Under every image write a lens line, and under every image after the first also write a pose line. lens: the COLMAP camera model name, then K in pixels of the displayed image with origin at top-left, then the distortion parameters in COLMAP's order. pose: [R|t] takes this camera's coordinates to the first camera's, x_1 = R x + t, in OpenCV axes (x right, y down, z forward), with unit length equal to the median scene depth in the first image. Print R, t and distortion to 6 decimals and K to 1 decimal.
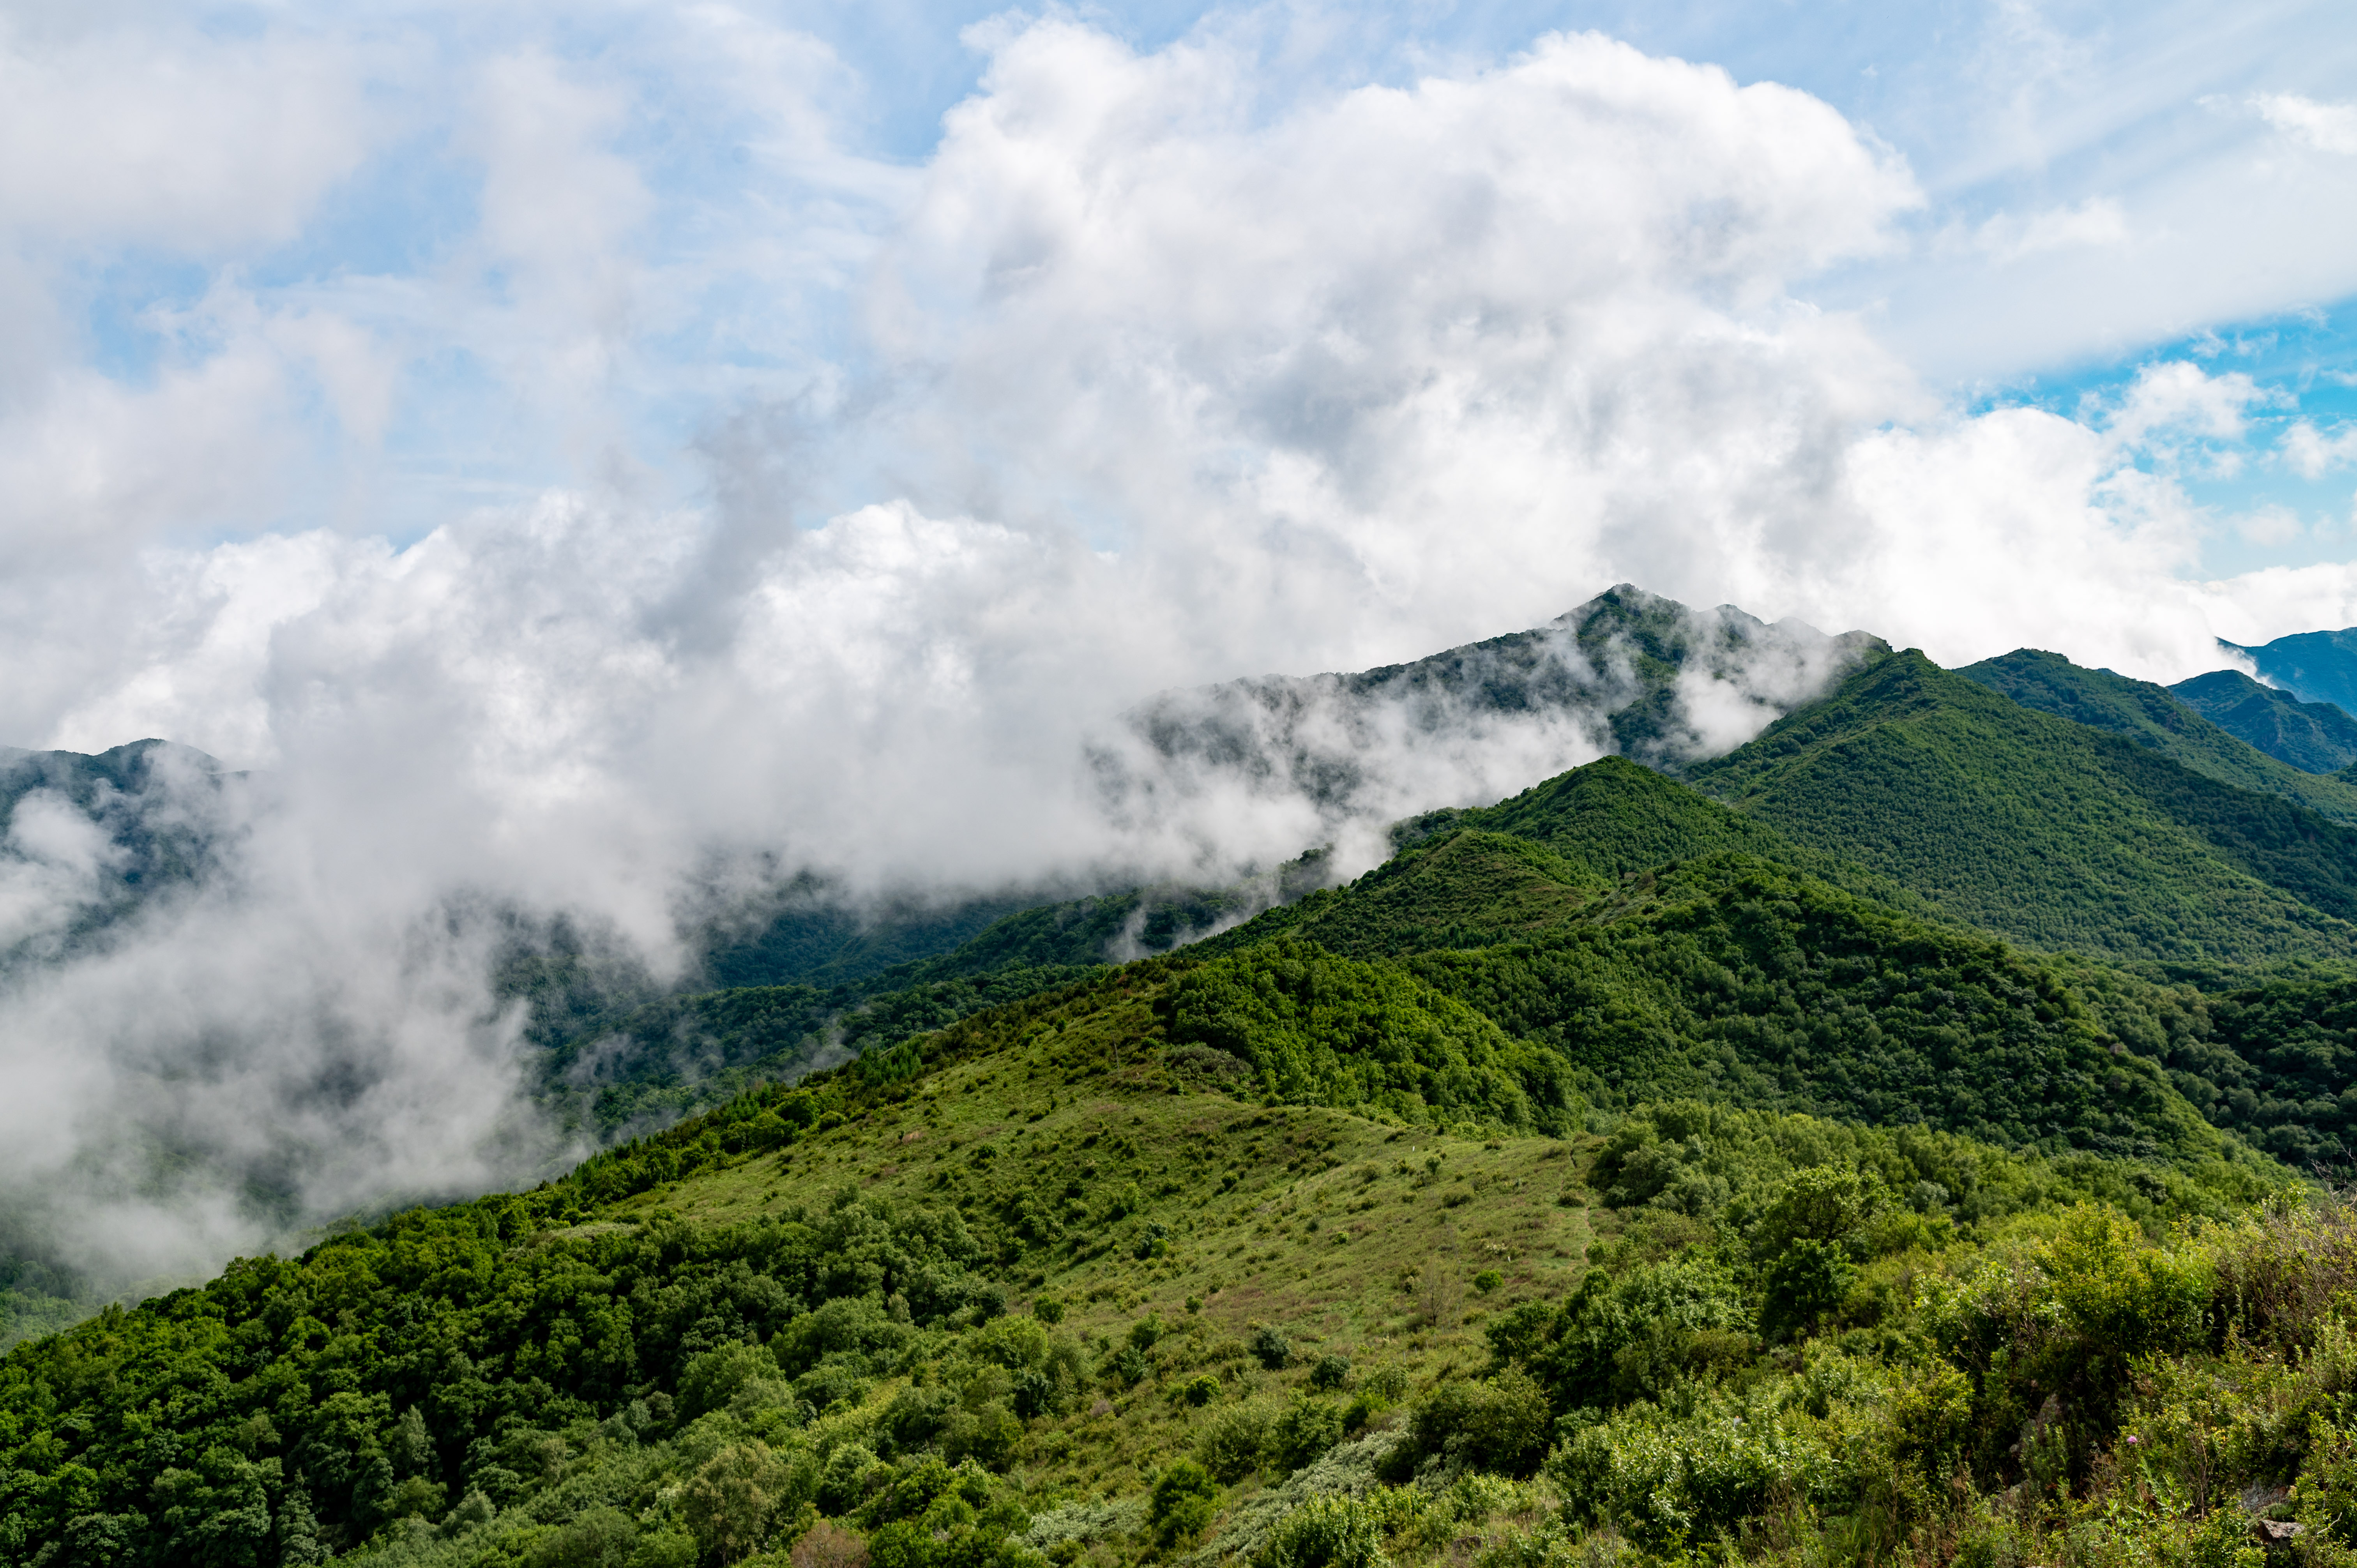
lens RADIAL K [[2571.2, 0, 1123.1], [0, 2571.2, 730.4], [0, 0, 1]] dist [0.002628, 0.014152]
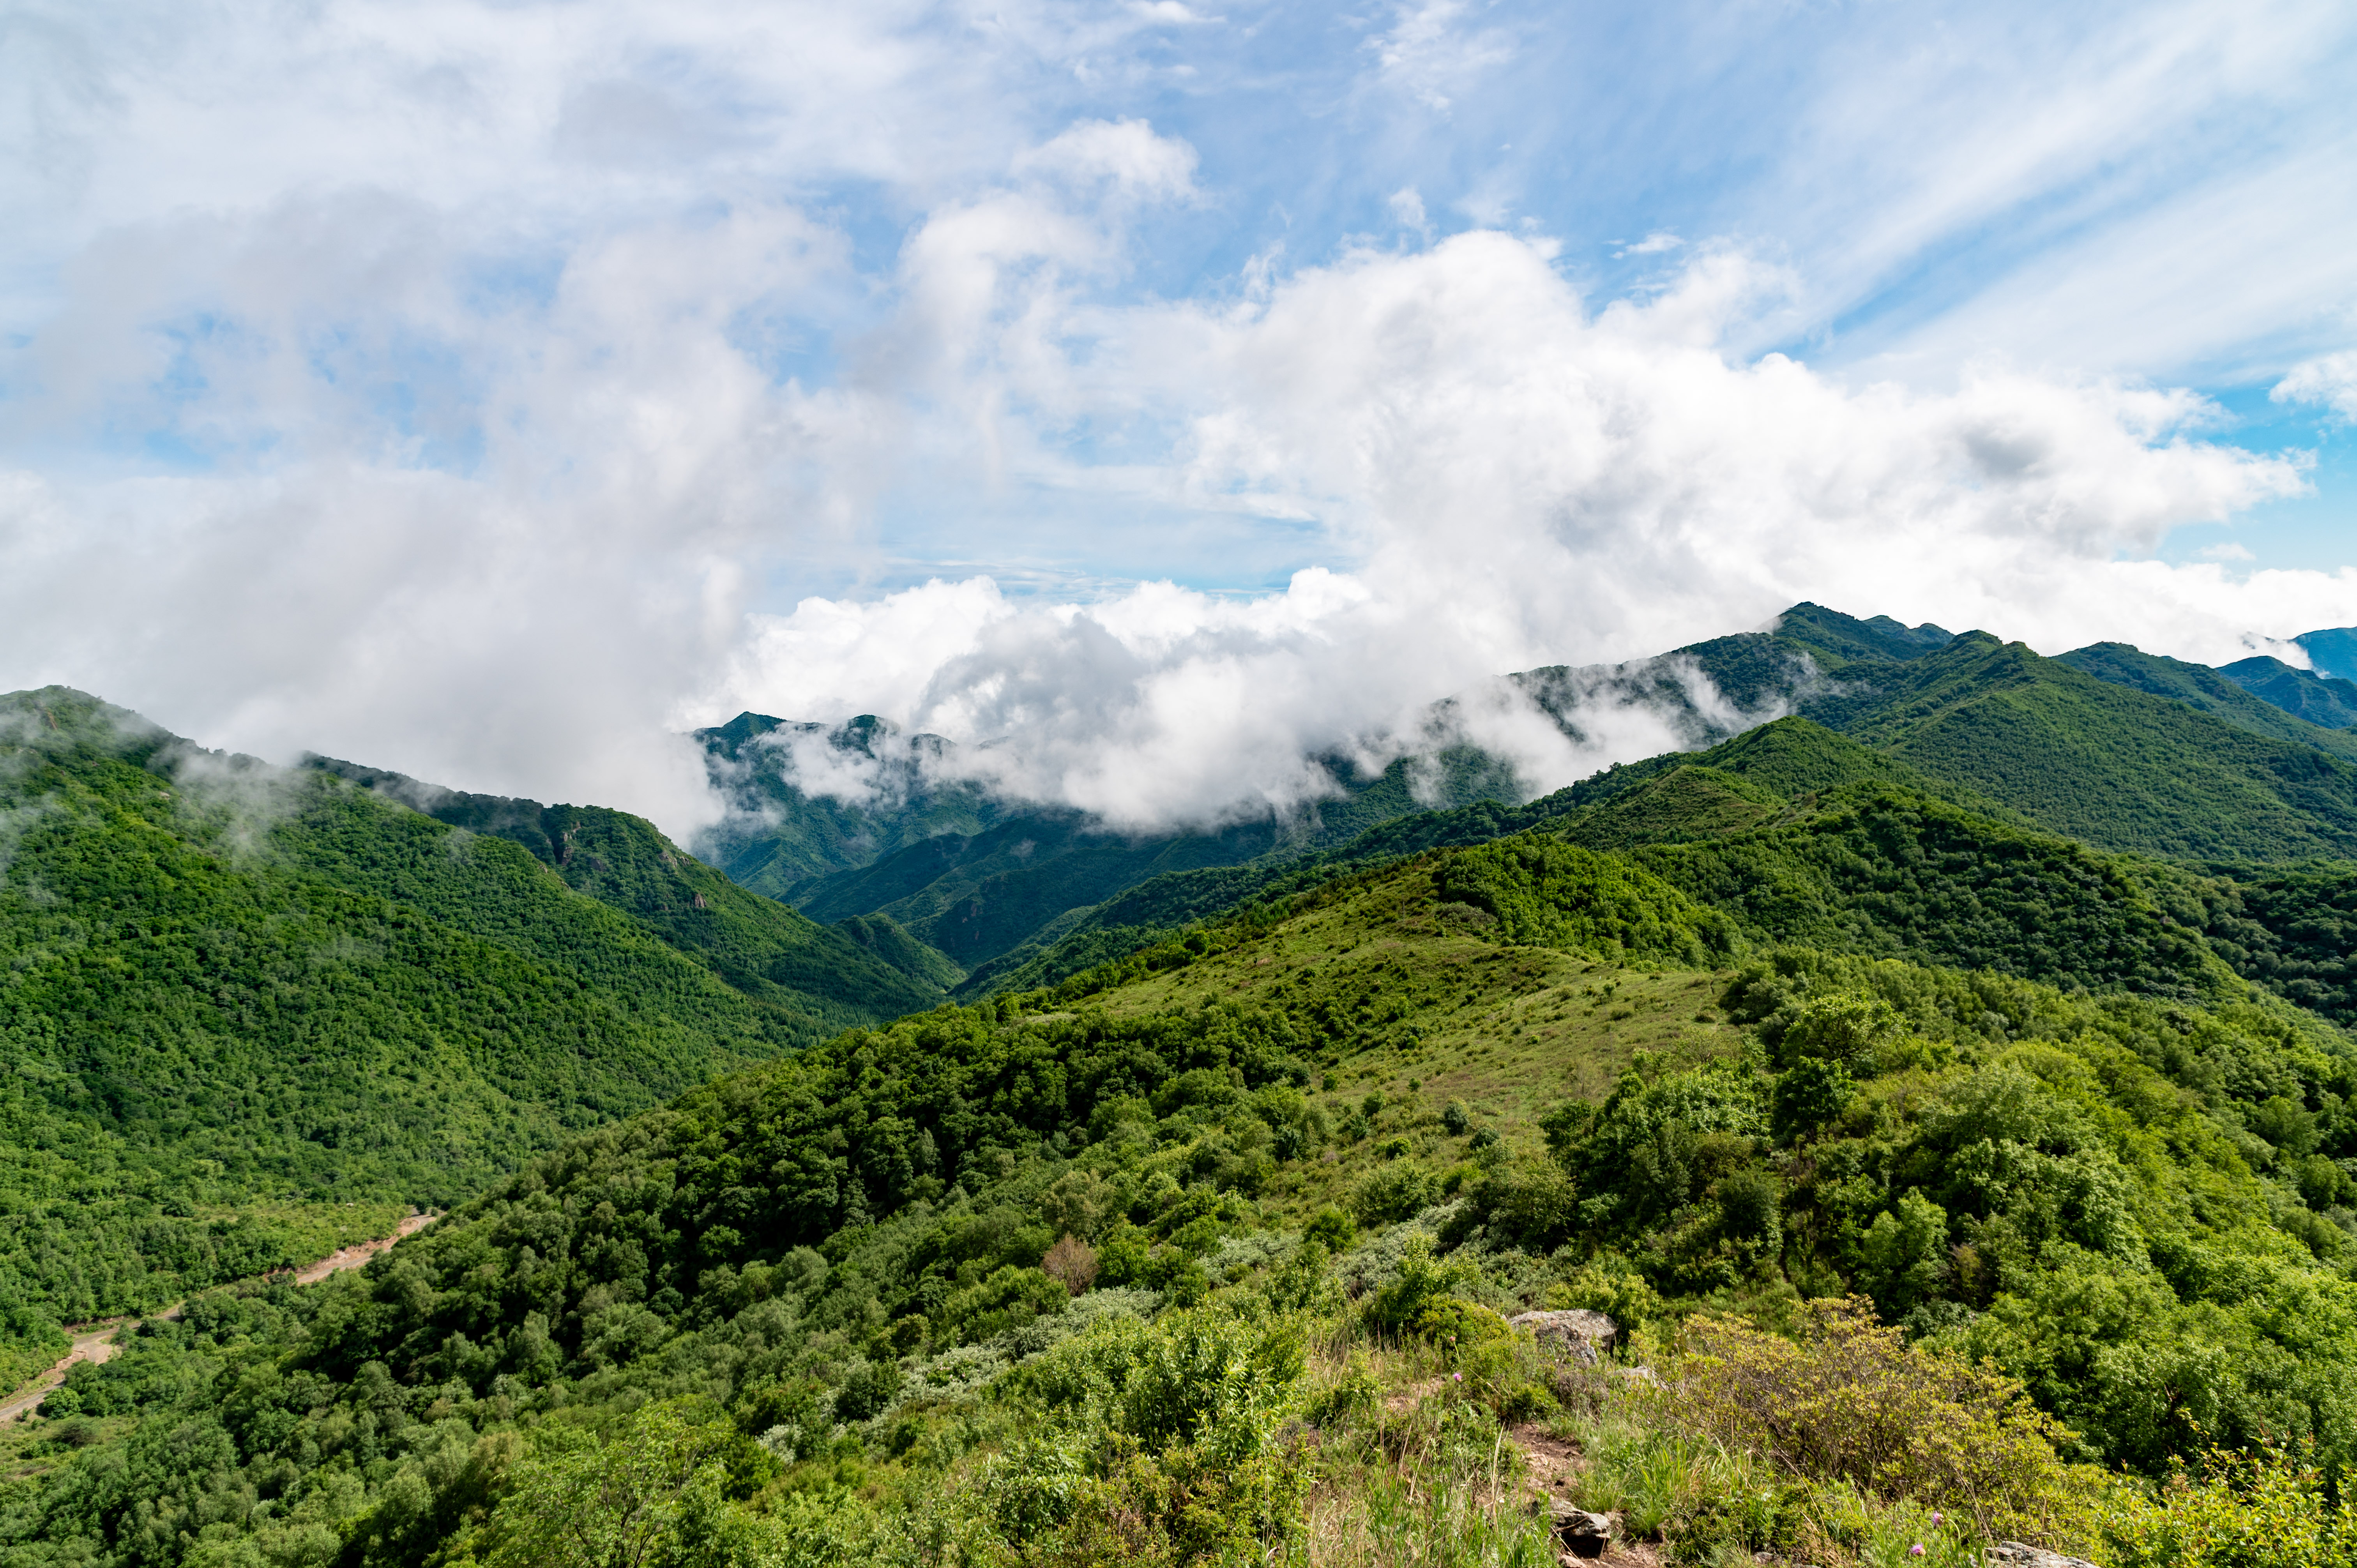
lens RADIAL K [[1600.9, 0, 1164.1], [0, 1600.9, 763.4], [0, 0, 1]] dist [0.001854, -0.003979]
pose [[0.980595, -0.000410, -0.196044, 0.045749], [0.006518, 0.999513, 0.030512, 0.016062], [0.195936, -0.031198, 0.980120, 0.092358]]
